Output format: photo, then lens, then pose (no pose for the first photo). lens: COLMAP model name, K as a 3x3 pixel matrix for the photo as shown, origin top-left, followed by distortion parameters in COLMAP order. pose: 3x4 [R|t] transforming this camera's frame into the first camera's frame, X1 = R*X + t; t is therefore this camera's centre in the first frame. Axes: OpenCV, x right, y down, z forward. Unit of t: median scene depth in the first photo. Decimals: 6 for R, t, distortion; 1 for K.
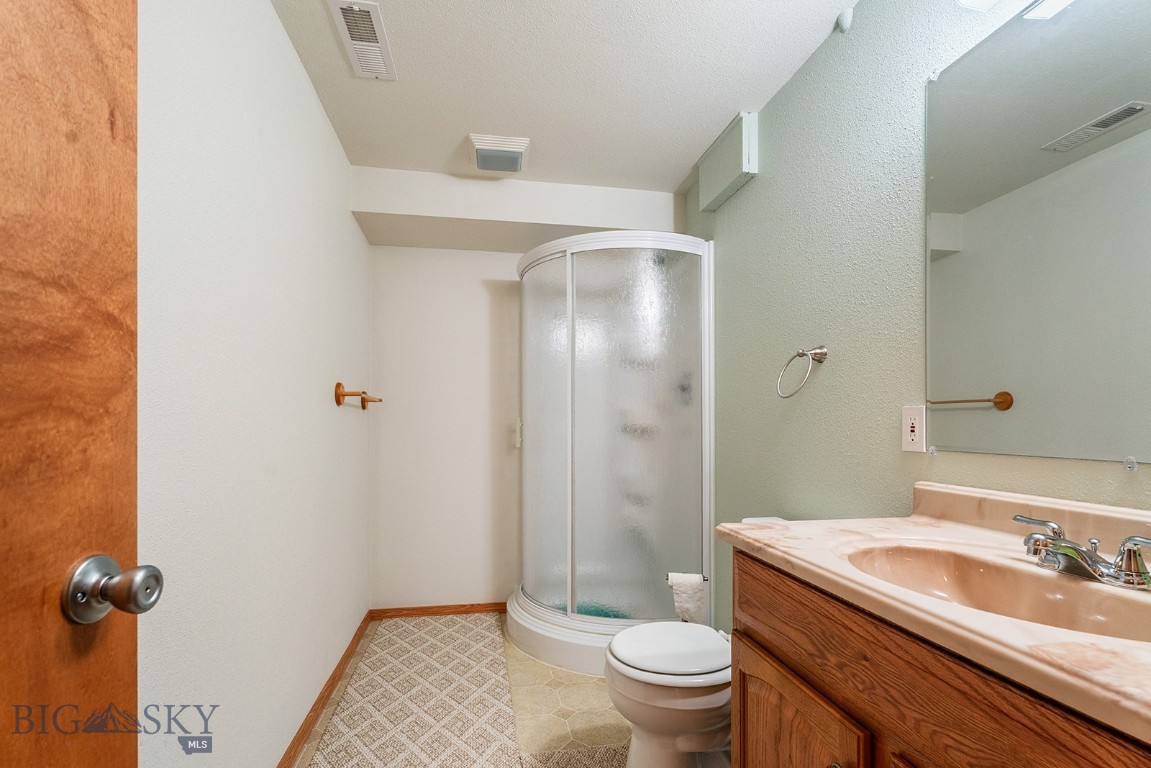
lens RADIAL K [[524.9, 0, 560.3], [0, 524.9, 426.0], [0, 0, 1]] dist [0.003512, -0.000416]
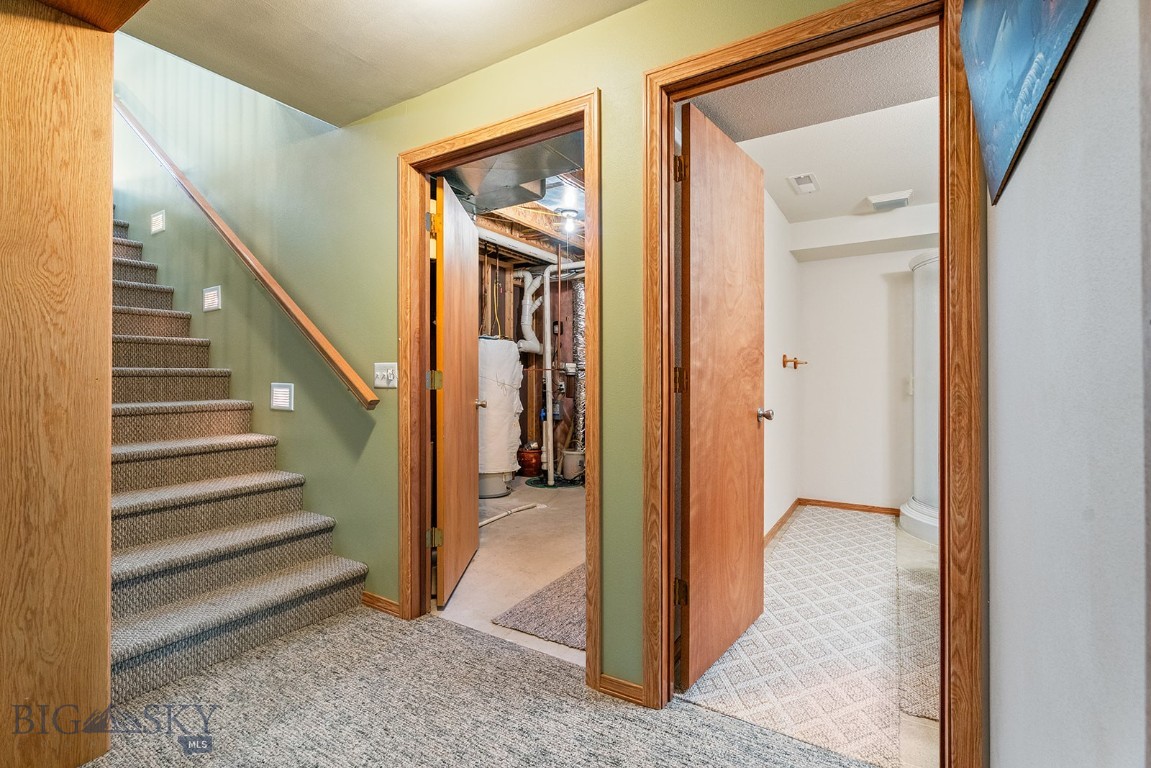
lens RADIAL K [[524.9, 0, 572.5], [0, 524.9, 381.4], [0, 0, 1]] dist [0.003512, -0.000416]
pose [[0.758190, -0.000489, -0.652034, 0.164368], [0.000636, 1.000000, -0.000010, 0.006149], [0.652034, -0.000407, 0.758190, -0.691999]]
